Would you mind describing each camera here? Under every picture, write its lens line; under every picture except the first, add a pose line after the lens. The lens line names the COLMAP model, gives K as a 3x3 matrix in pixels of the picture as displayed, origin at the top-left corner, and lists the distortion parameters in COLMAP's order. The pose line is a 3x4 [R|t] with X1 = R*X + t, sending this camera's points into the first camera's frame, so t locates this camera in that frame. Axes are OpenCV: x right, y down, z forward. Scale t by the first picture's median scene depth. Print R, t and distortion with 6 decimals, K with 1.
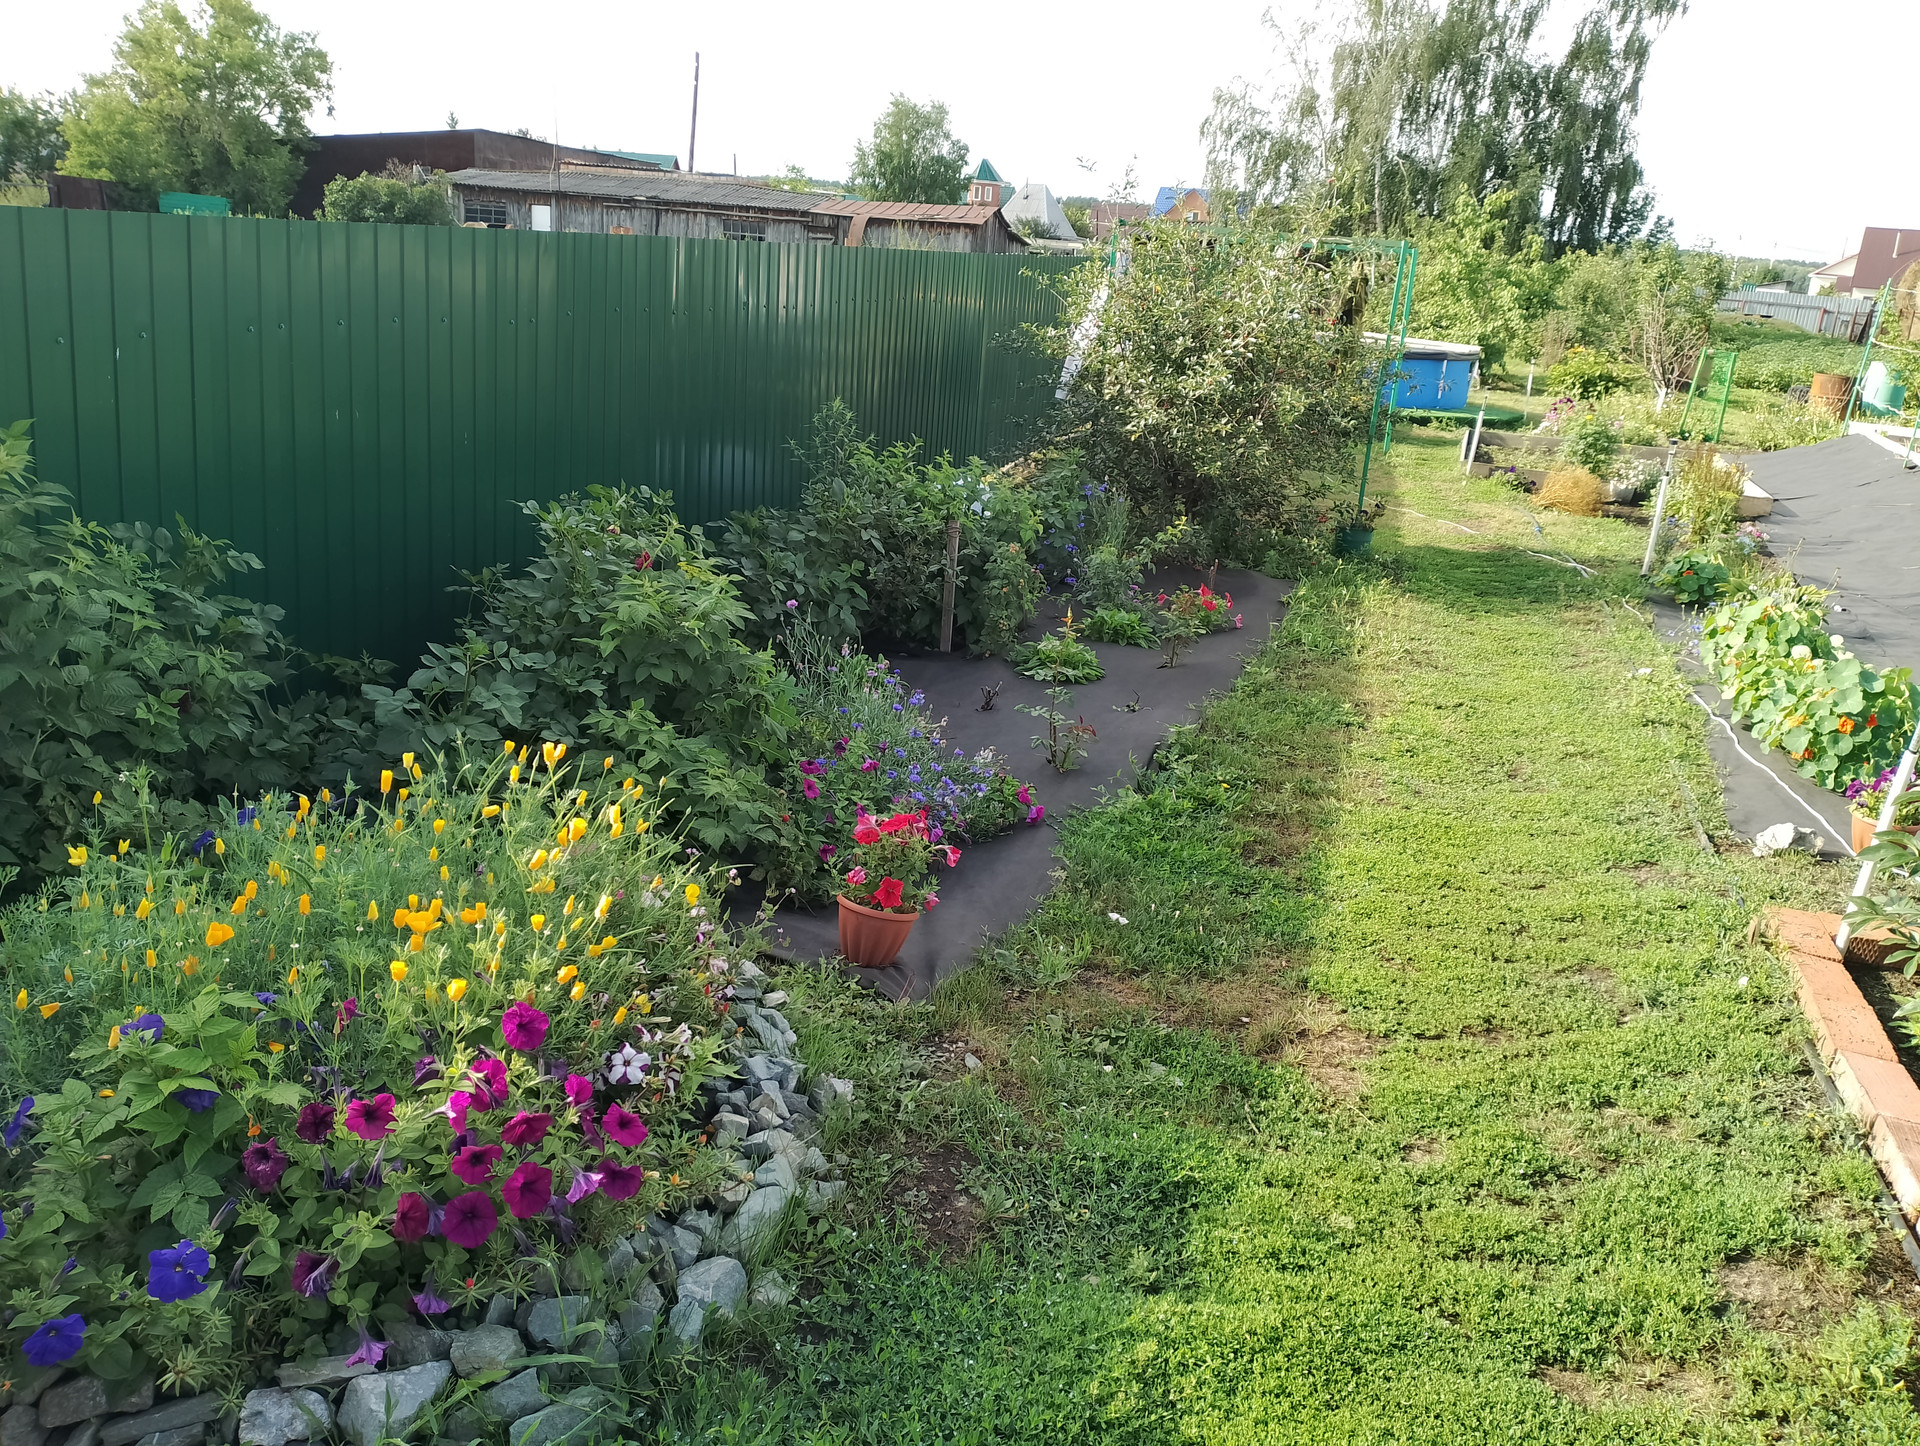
lens RADIAL K [[1499.9, 0, 966.1], [0, 1499.9, 730.1], [0, 0, 1]] dist [0.049102, -0.102626]
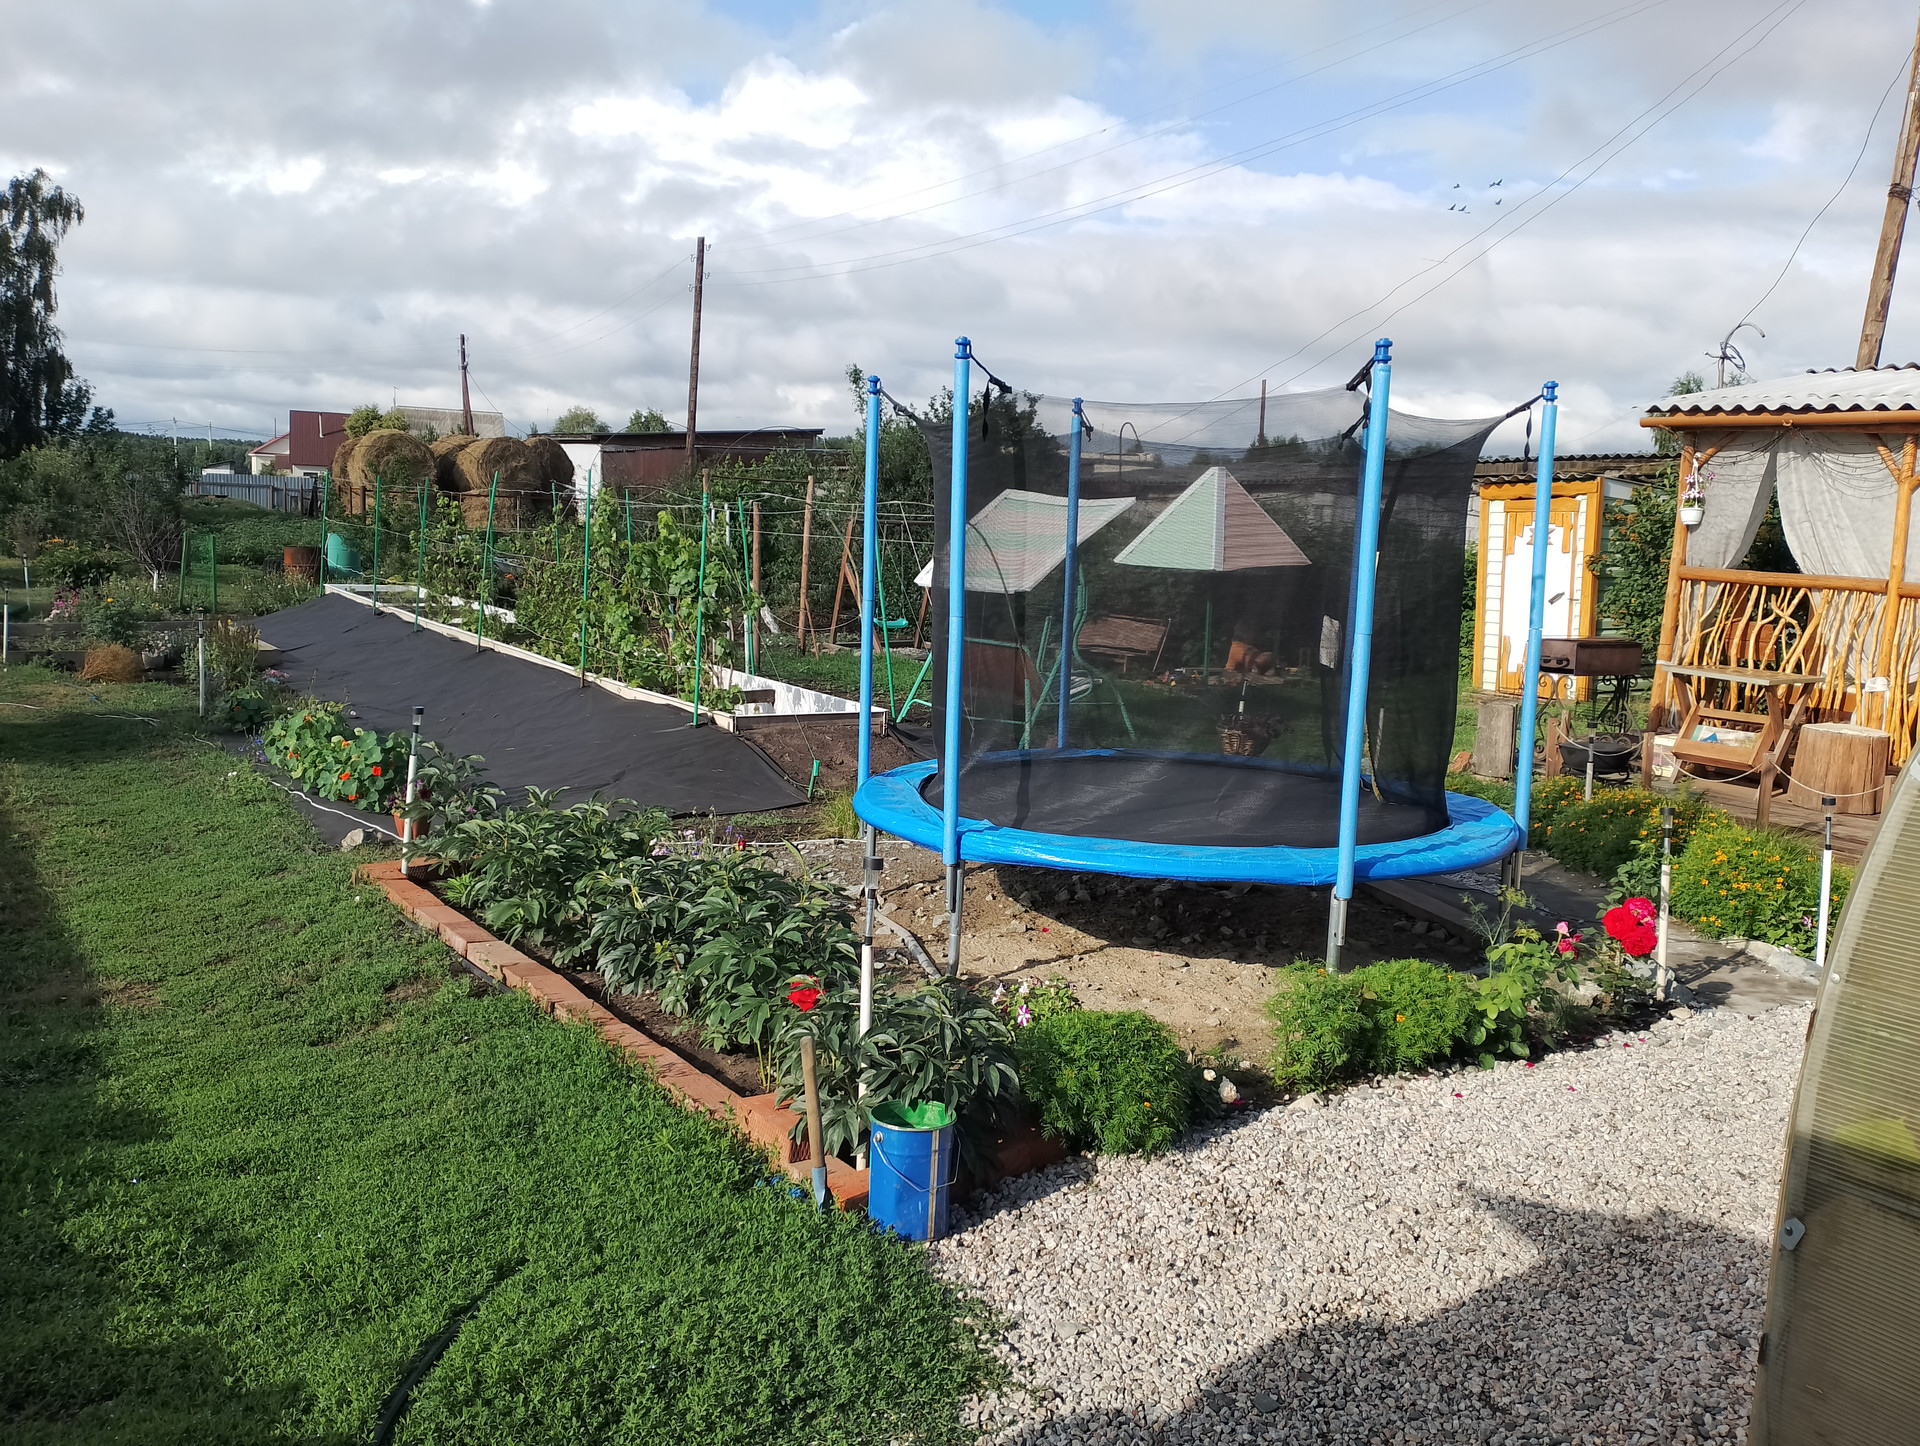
lens RADIAL K [[1499.9, 0, 956.9], [0, 1499.9, 717.9], [0, 0, 1]] dist [0.049102, -0.102626]
pose [[0.601330, -0.155996, 0.783624, -0.115719], [0.249824, 0.968291, 0.001050, 0.039922], [-0.758940, 0.195137, 0.621234, -0.186880]]
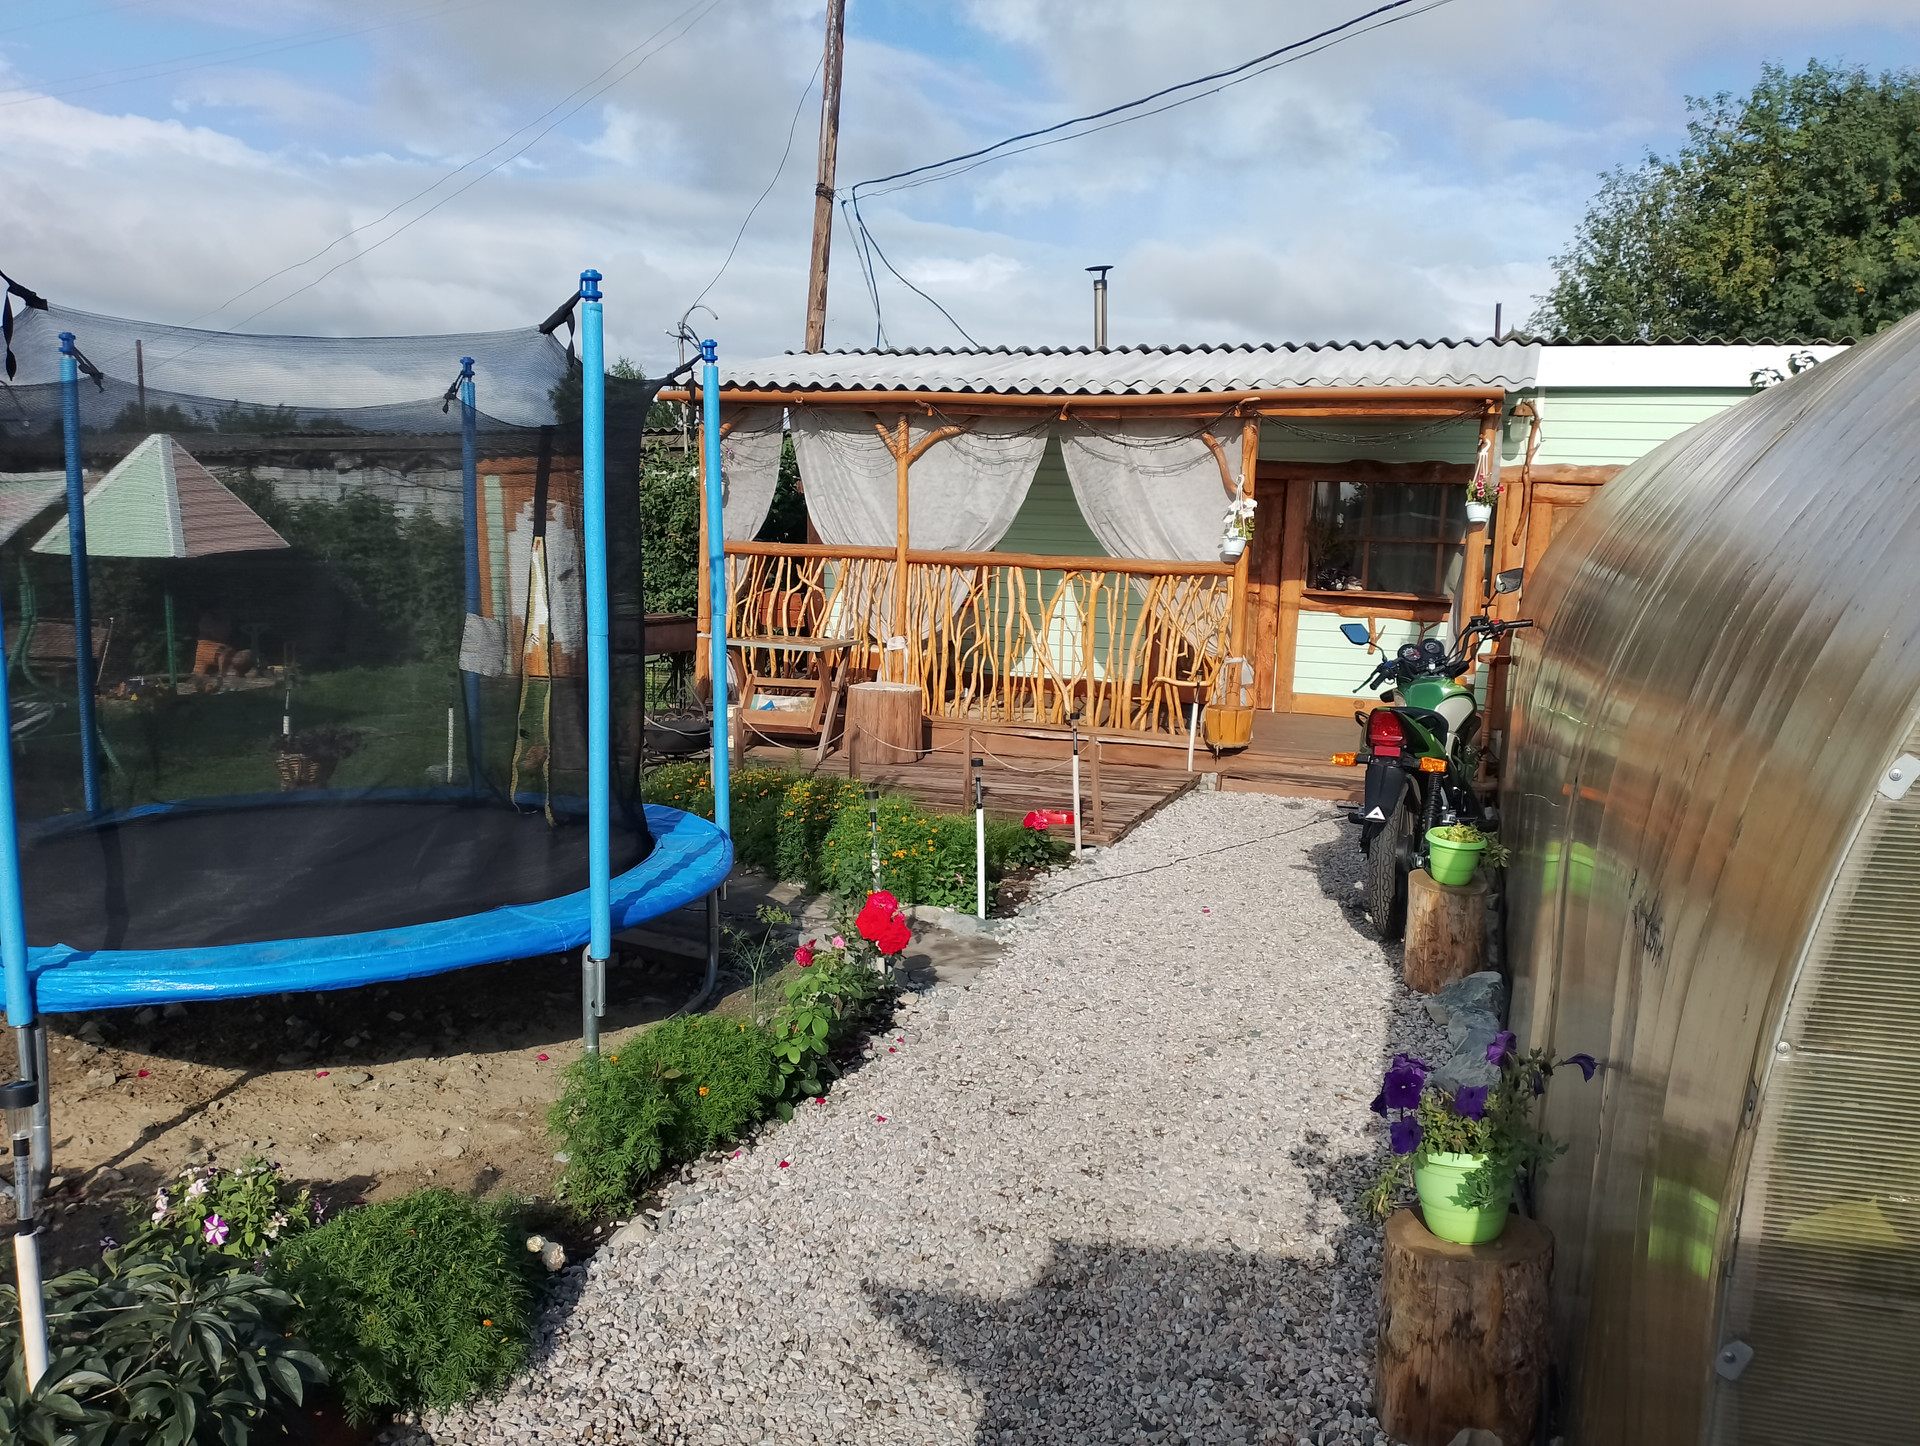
lens RADIAL K [[1499.9, 0, 965.8], [0, 1499.9, 730.4], [0, 0, 1]] dist [0.049102, -0.102626]
pose [[-0.050663, -0.208398, 0.976731, -0.049200], [0.279988, 0.935804, 0.214189, 0.012914], [-0.958666, 0.284325, 0.010938, -0.081256]]
